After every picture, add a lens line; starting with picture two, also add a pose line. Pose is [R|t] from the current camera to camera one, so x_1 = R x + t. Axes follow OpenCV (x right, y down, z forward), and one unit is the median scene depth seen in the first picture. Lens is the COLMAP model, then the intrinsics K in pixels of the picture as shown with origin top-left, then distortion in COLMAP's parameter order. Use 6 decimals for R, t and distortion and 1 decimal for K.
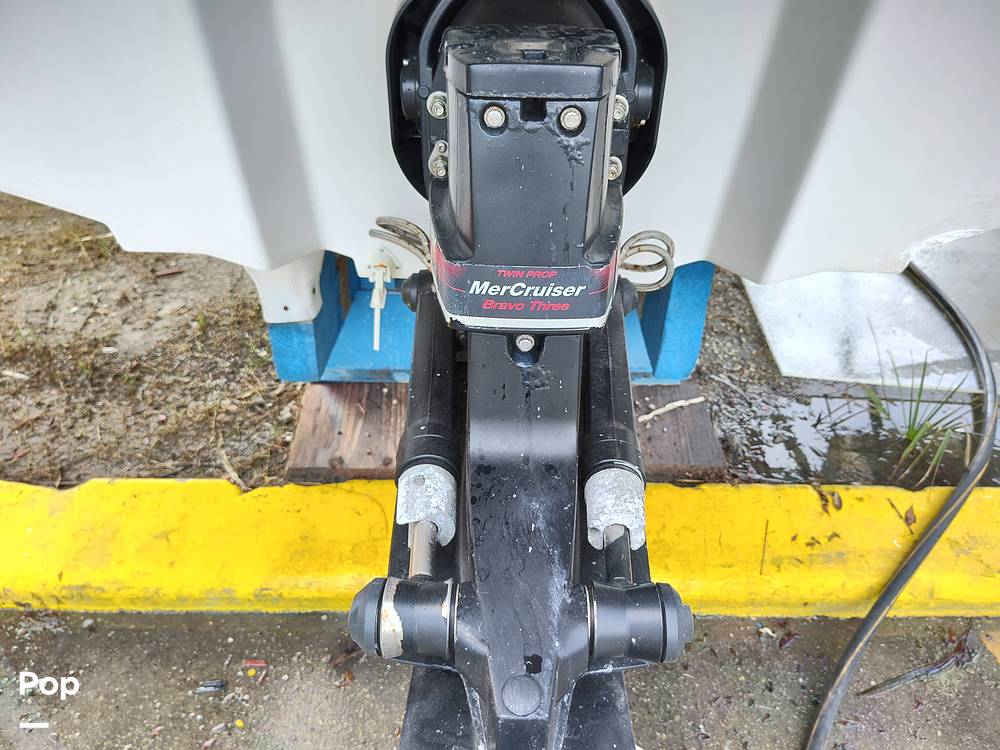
lens RADIAL K [[689.0, 0, 501.9], [0, 689.0, 388.2], [0, 0, 1]] dist [0.050474, -0.069453]
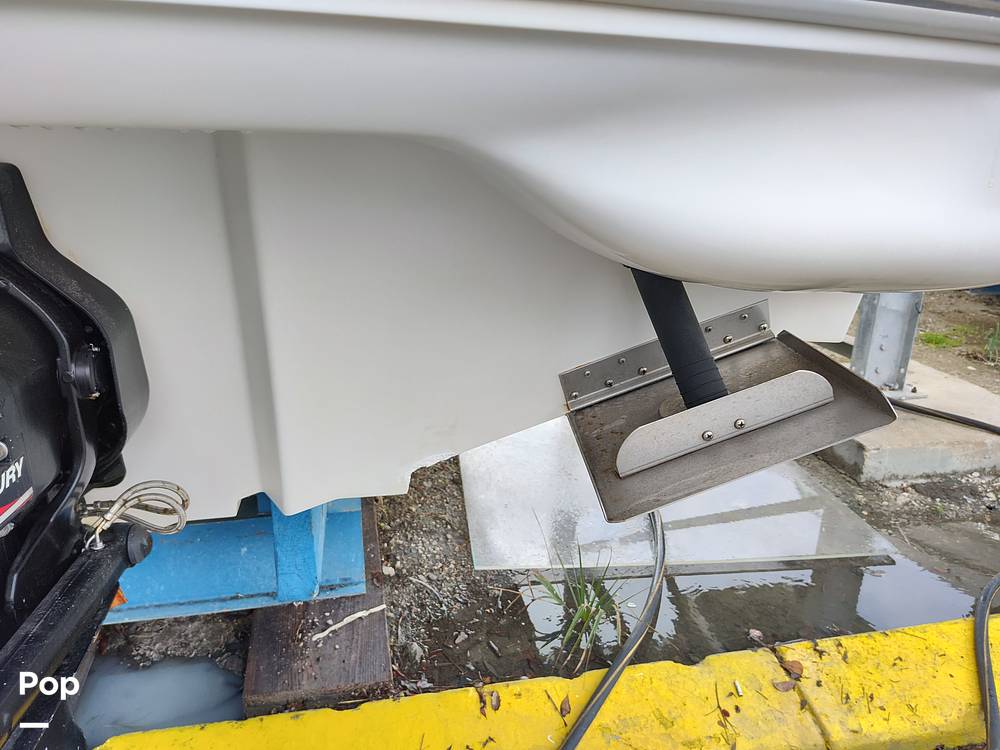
lens RADIAL K [[689.0, 0, 497.3], [0, 689.0, 368.2], [0, 0, 1]] dist [0.050474, -0.069453]
pose [[0.979821, -0.063626, 0.189479, 0.320565], [0.115575, 0.953784, -0.277378, -0.018889], [-0.163074, 0.293680, 0.941891, -0.095144]]
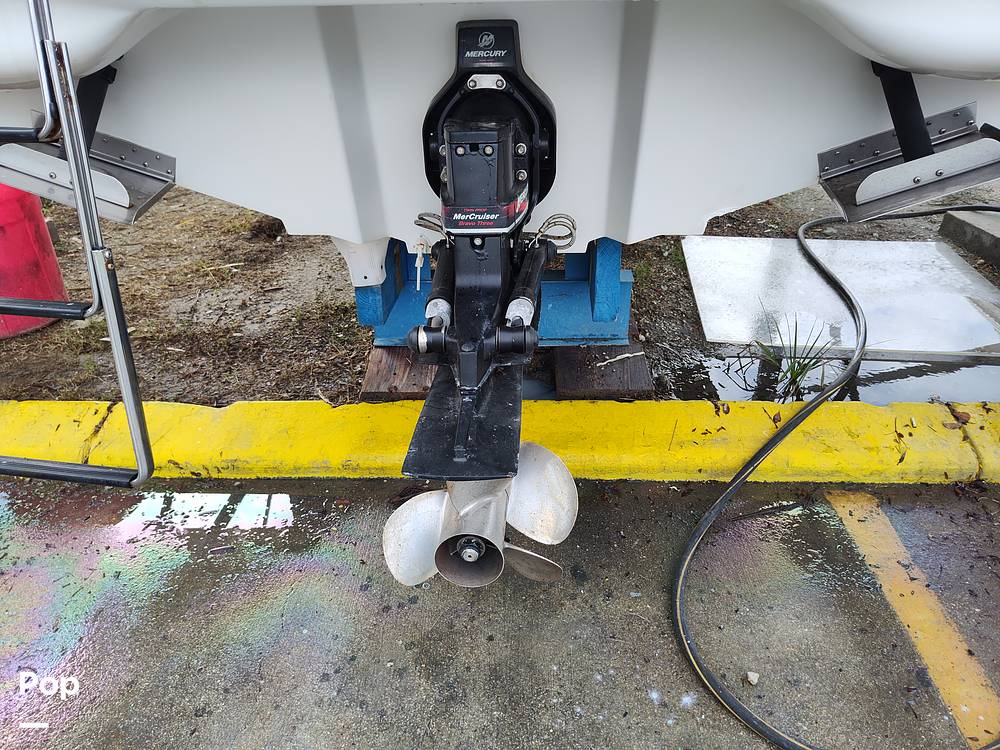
lens RADIAL K [[689.0, 0, 499.7], [0, 689.0, 379.6], [0, 0, 1]] dist [0.050474, -0.069453]
pose [[0.997731, -0.014853, -0.065668, 0.096519], [0.008105, 0.994766, -0.101854, 0.243898], [0.066837, 0.101091, 0.992630, -0.498579]]
